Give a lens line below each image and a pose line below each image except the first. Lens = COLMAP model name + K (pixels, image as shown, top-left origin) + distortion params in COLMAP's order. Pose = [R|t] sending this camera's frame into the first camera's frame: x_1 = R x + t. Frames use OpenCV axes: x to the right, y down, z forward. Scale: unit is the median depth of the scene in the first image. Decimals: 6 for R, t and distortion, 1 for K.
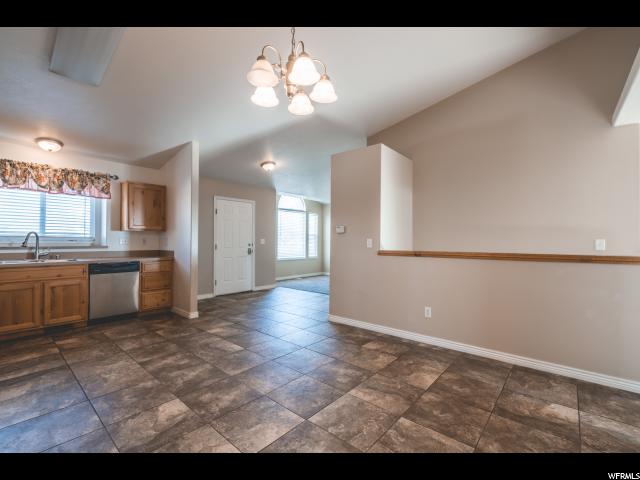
lens RADIAL K [[286.1, 0, 318.9], [0, 286.1, 238.7], [0, 0, 1]] dist [-0.004267, 0.001312]
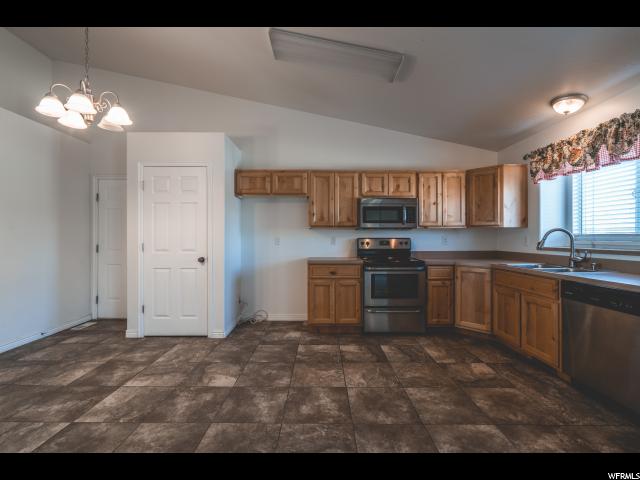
lens RADIAL K [[286.1, 0, 318.9], [0, 286.1, 238.7], [0, 0, 1]] dist [-0.004267, 0.001312]
pose [[-0.757618, -0.004735, -0.652681, -0.021124], [0.000100, 0.999973, -0.007372, 0.007039], [0.652698, -0.005650, -0.757597, 1.127761]]
